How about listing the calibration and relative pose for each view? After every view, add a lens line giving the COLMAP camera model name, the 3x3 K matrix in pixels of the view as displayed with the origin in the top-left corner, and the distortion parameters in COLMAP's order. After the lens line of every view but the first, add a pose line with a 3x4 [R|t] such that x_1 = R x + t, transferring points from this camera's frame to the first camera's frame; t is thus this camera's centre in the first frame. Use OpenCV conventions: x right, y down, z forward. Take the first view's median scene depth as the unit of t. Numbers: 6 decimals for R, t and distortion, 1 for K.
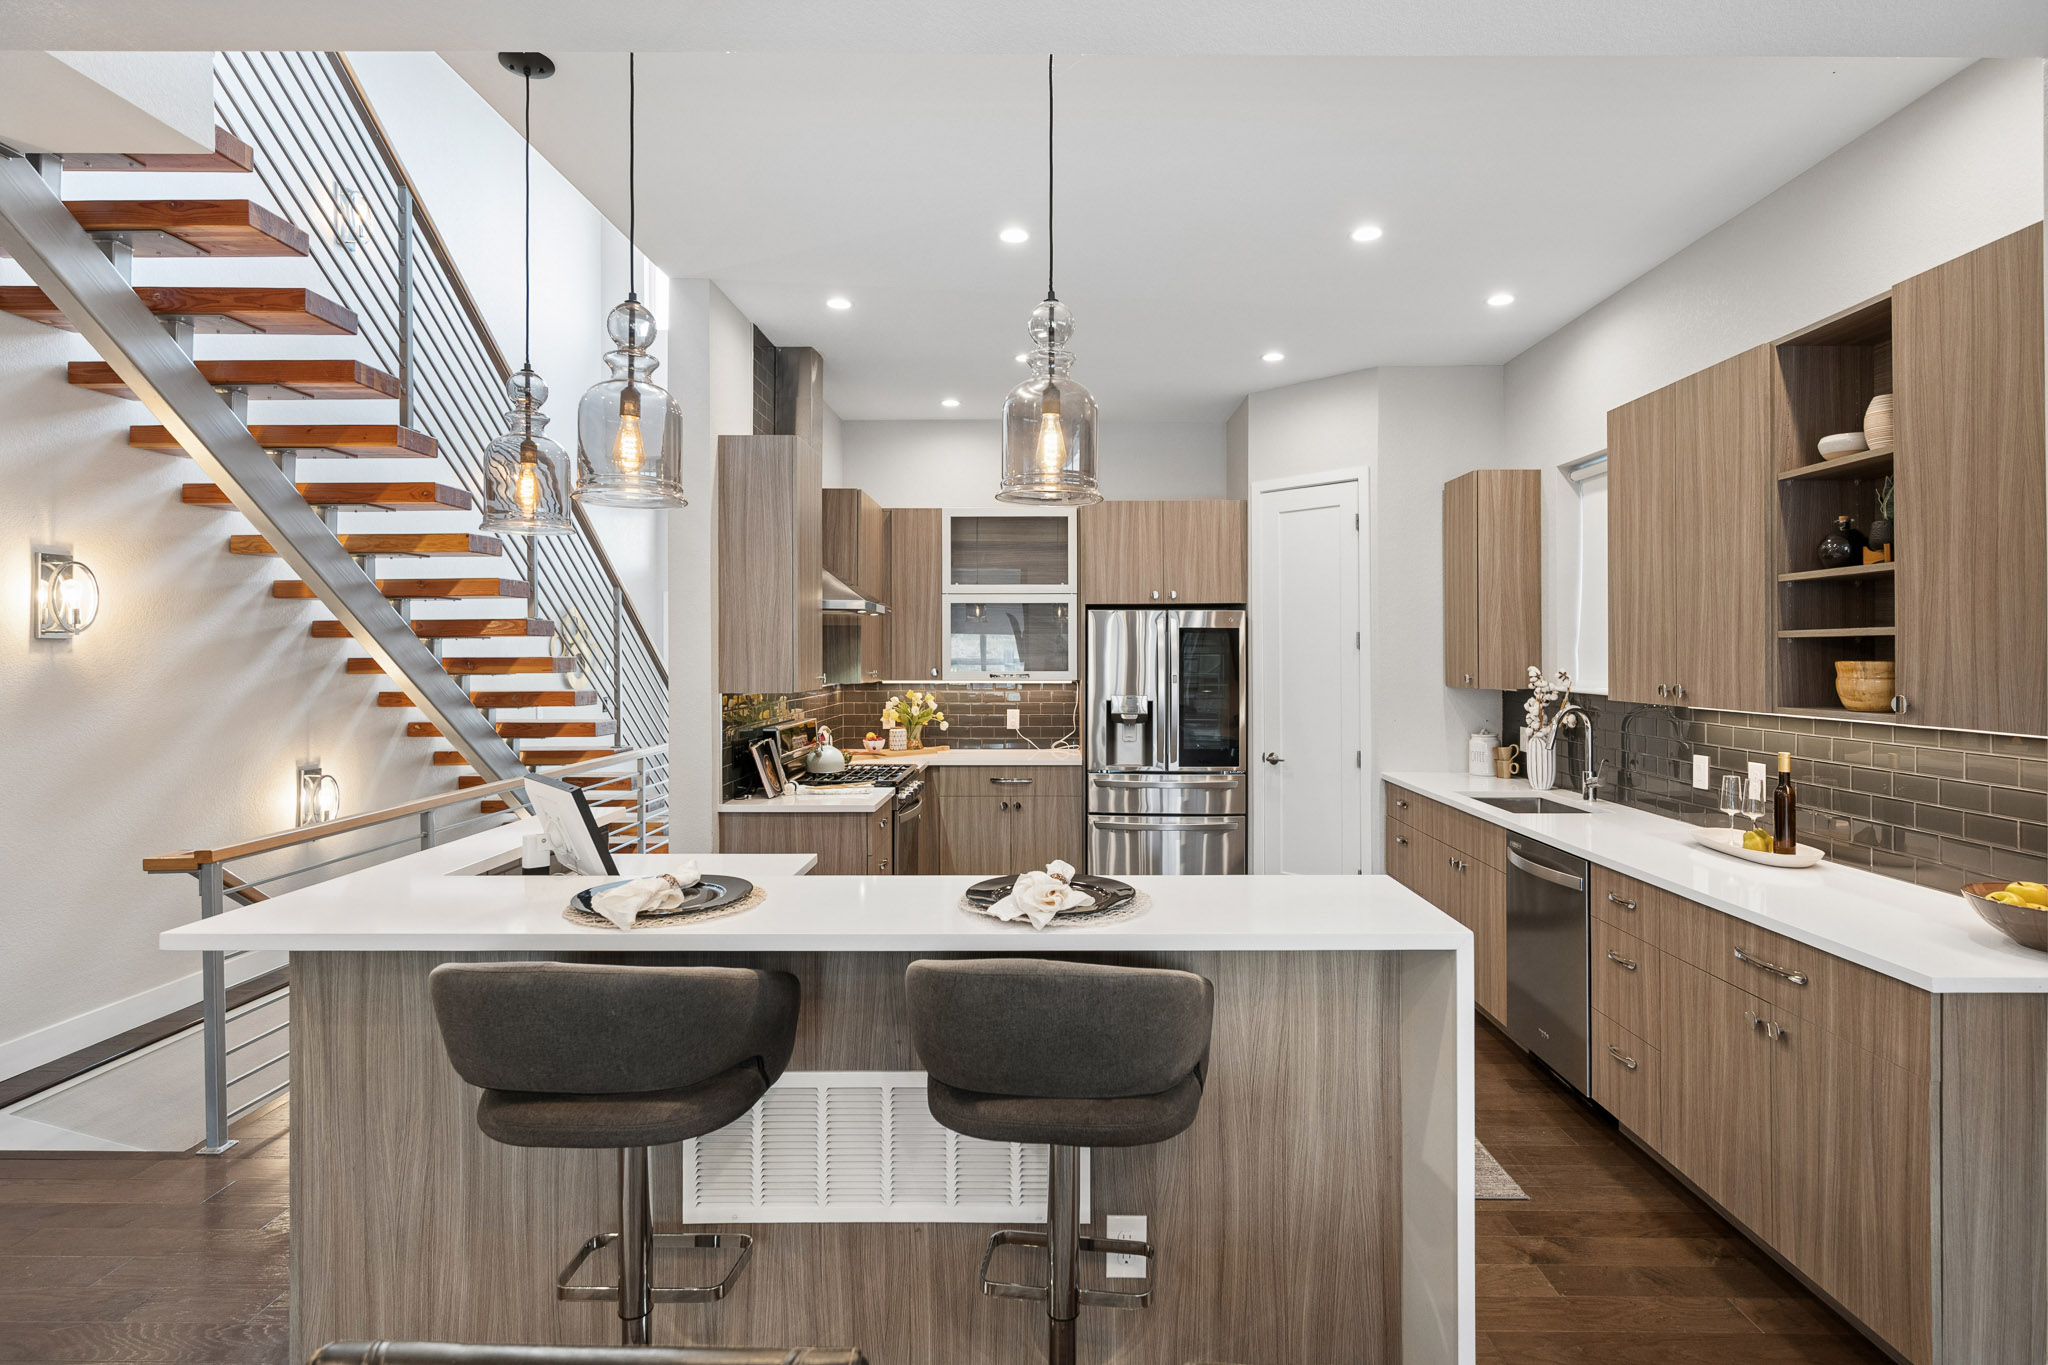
lens RADIAL K [[1019.6, 0, 1057.0], [0, 1019.6, 650.2], [0, 0, 1]] dist [0.003015, 0.001670]
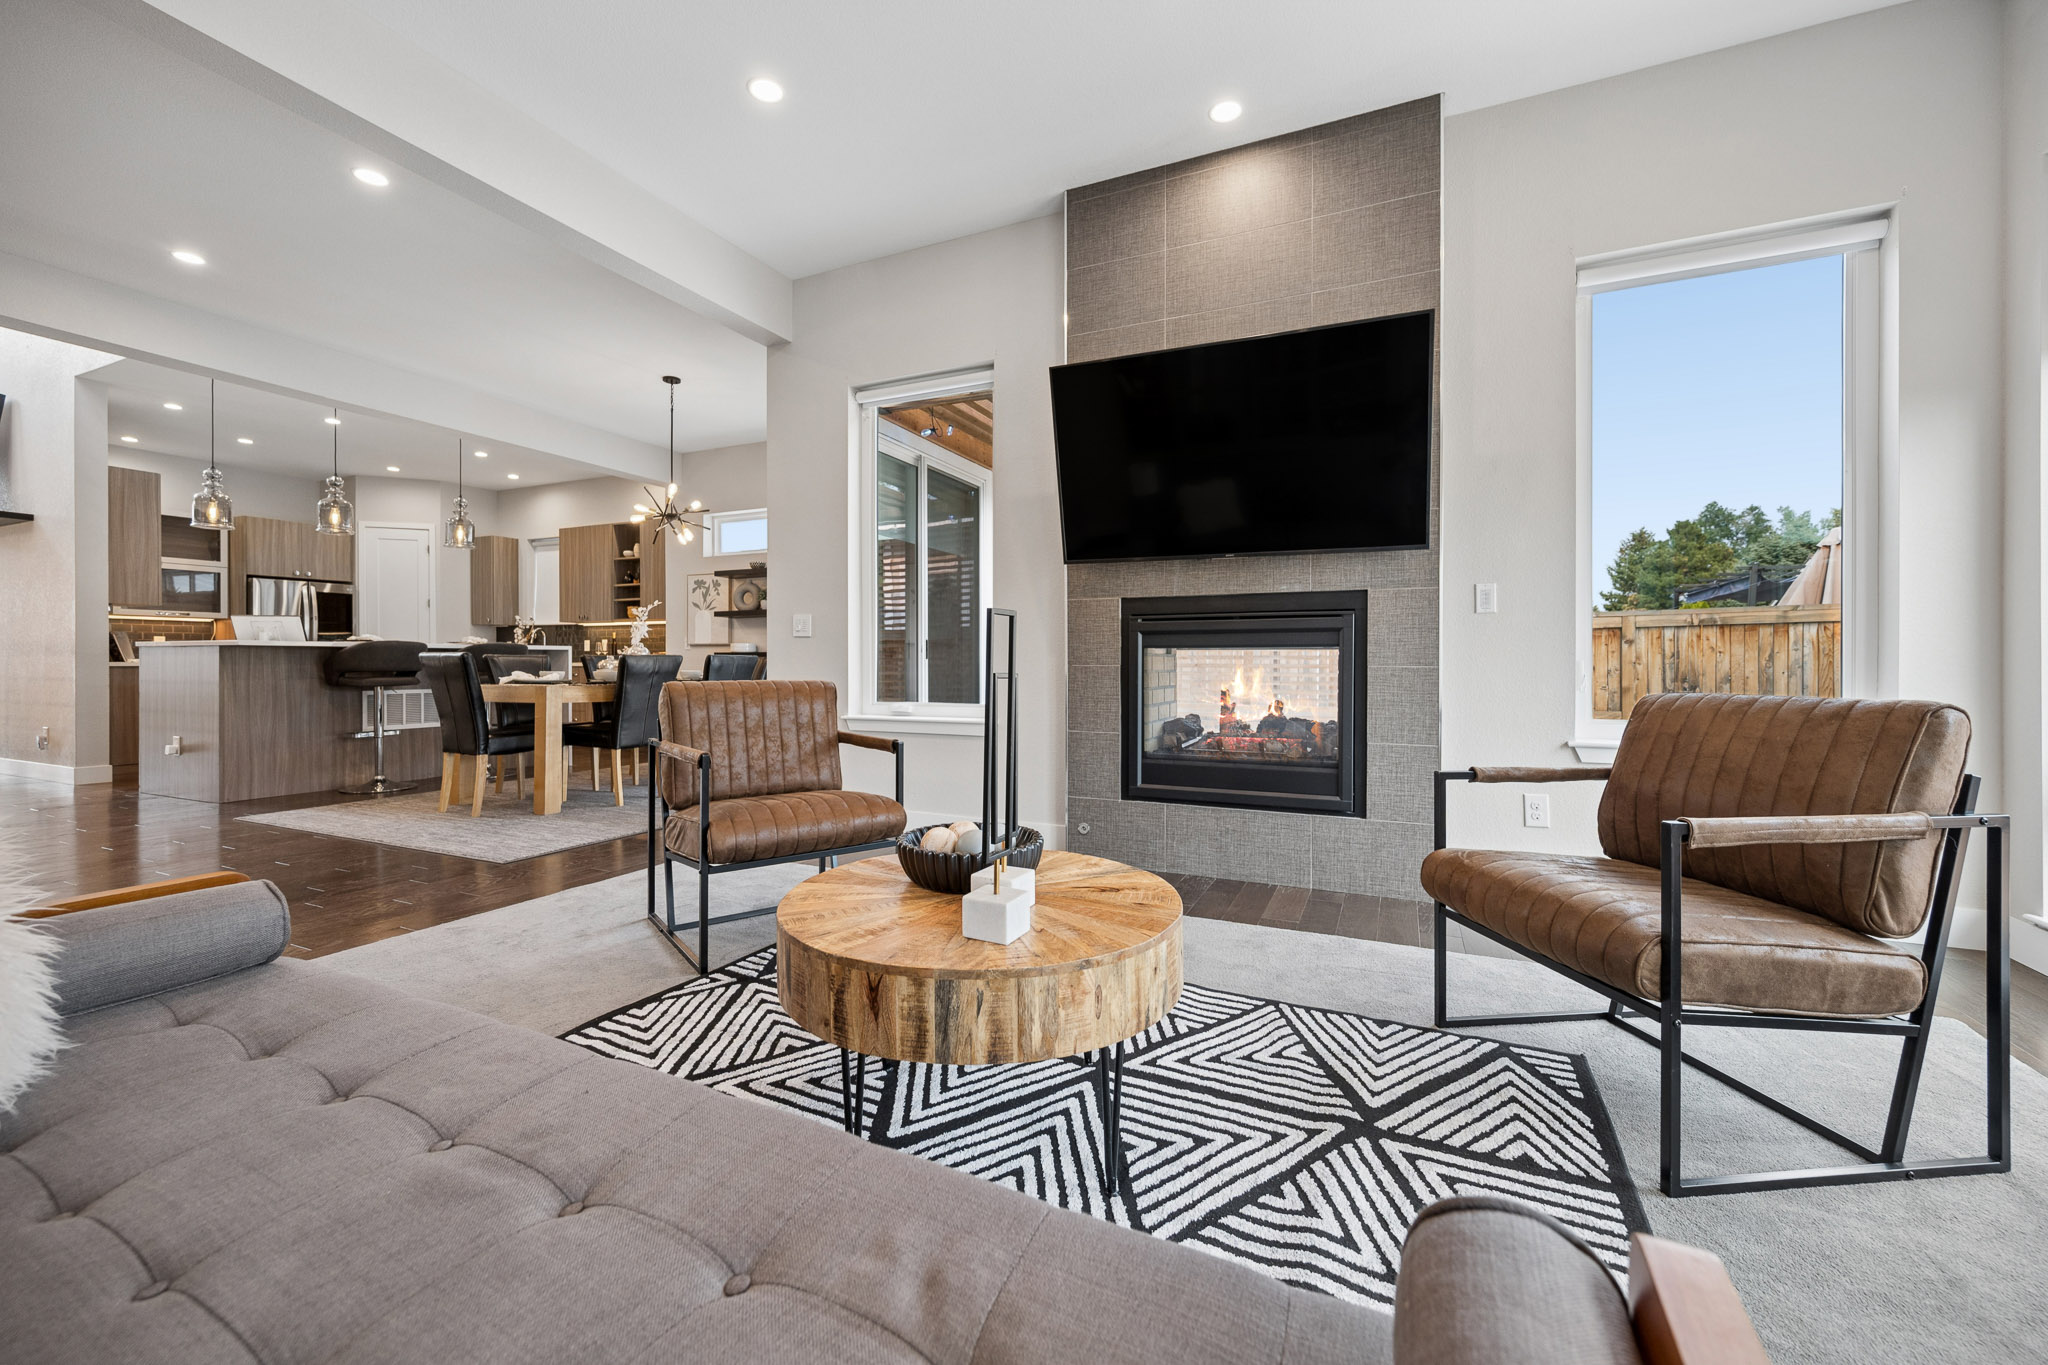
lens RADIAL K [[804.7, 0, 1021.8], [0, 804.7, 669.3], [0, 0, 1]] dist [-0.001487, -0.000282]
pose [[0.412860, -0.006968, 0.910768, -1.067424], [-0.003614, 0.999950, 0.009289, 0.158847], [-0.910788, -0.007126, 0.412814, -1.242222]]
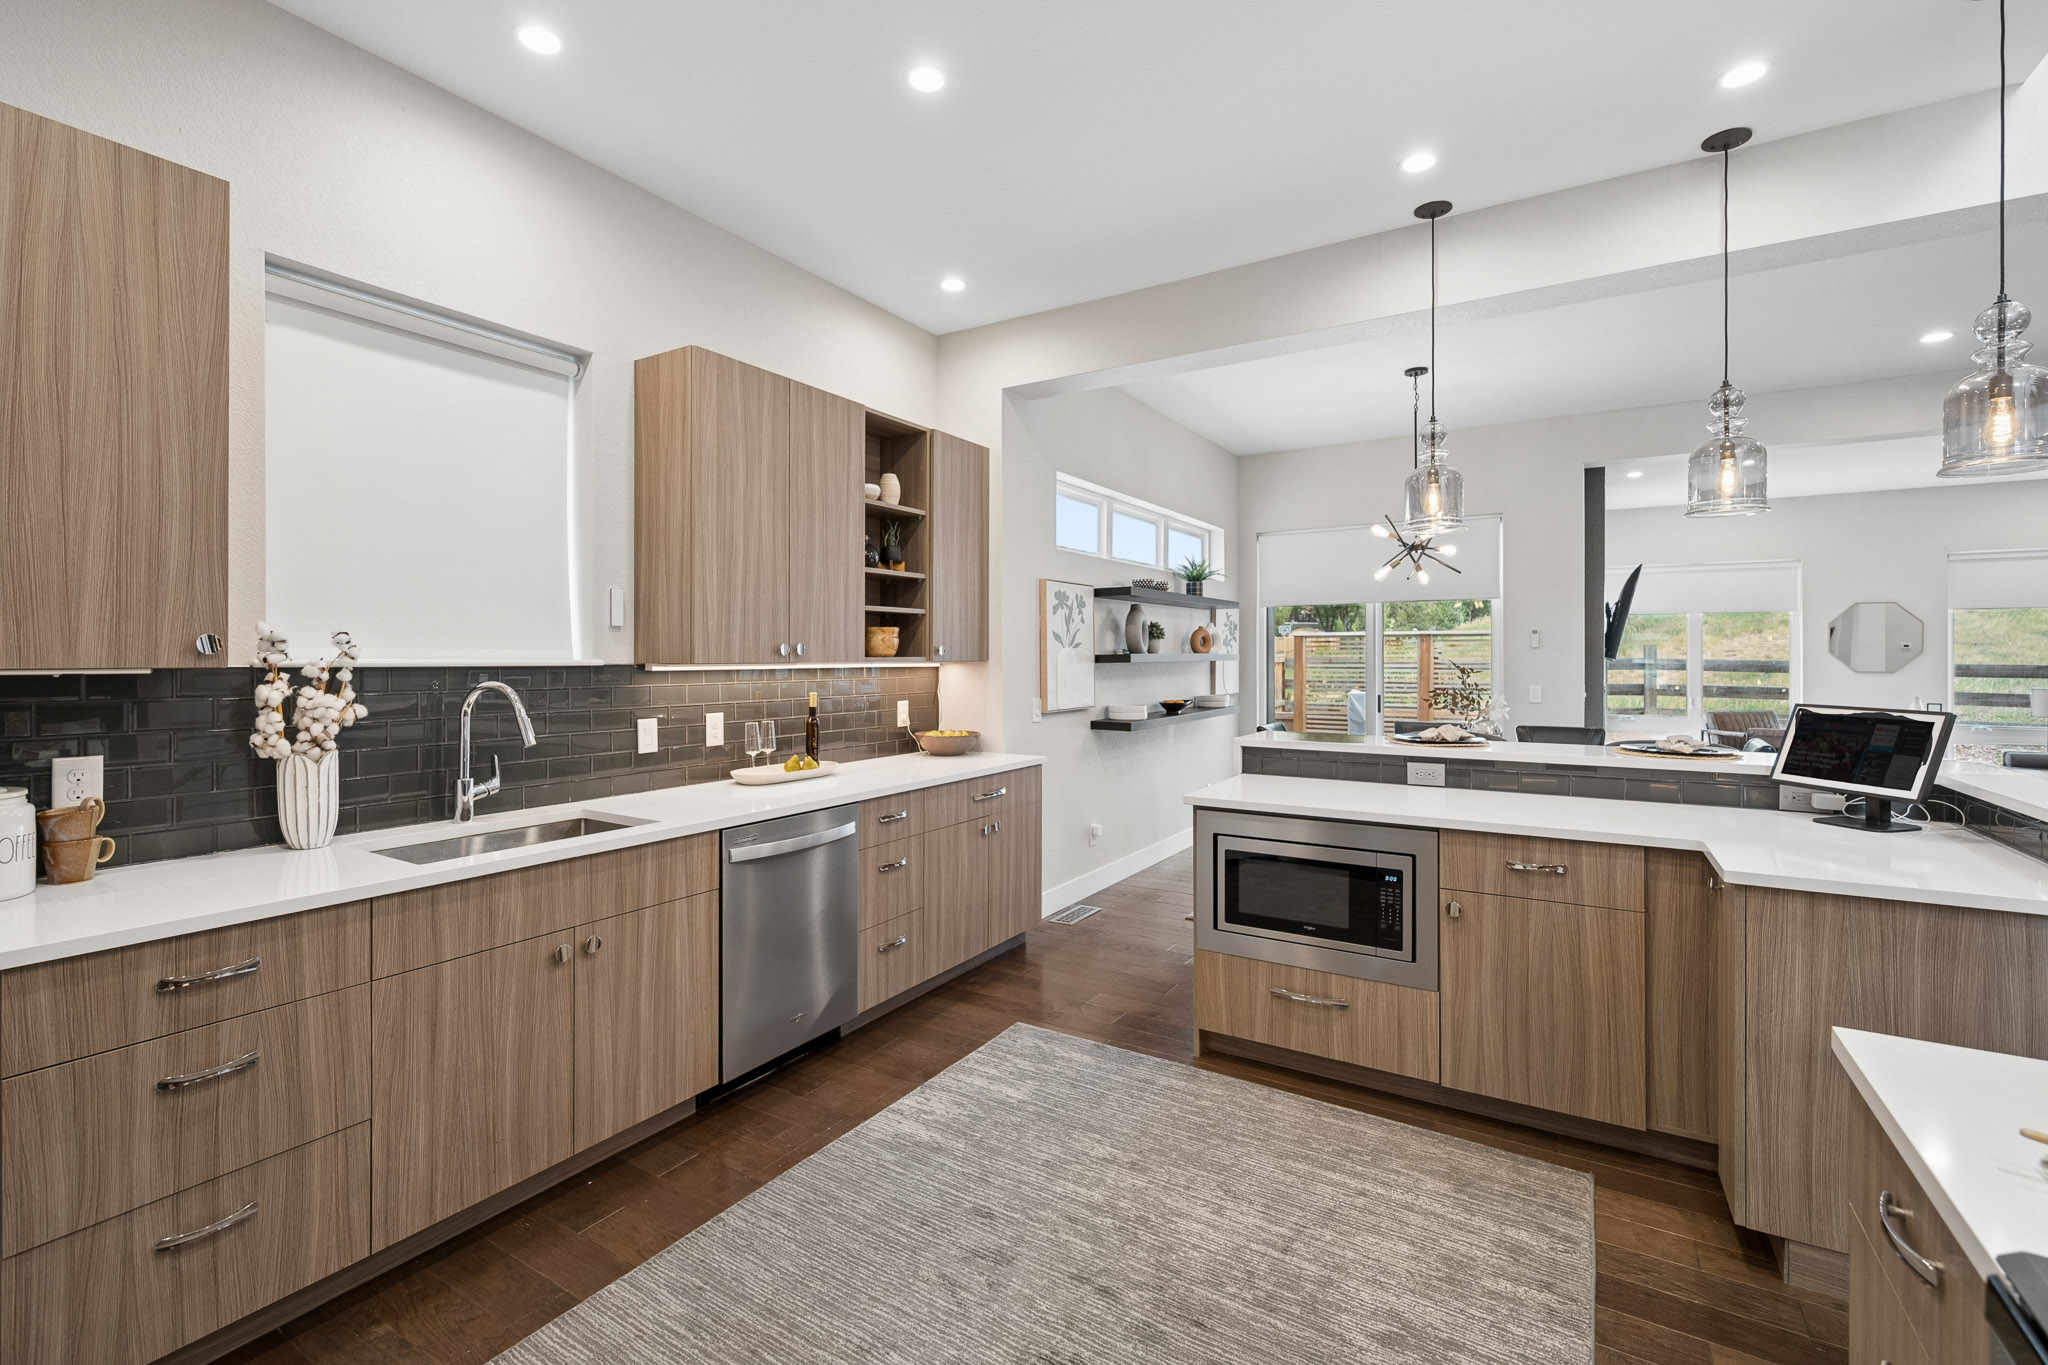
lens RADIAL K [[898.5, 0, 1018.3], [0, 898.5, 653.0], [0, 0, 1]] dist [0.010474, -0.000254]
pose [[-0.849196, -0.000133, 0.528078, -0.122179], [-0.002669, 0.999988, -0.004040, 0.040714], [-0.528071, -0.004840, -0.849186, 1.495193]]
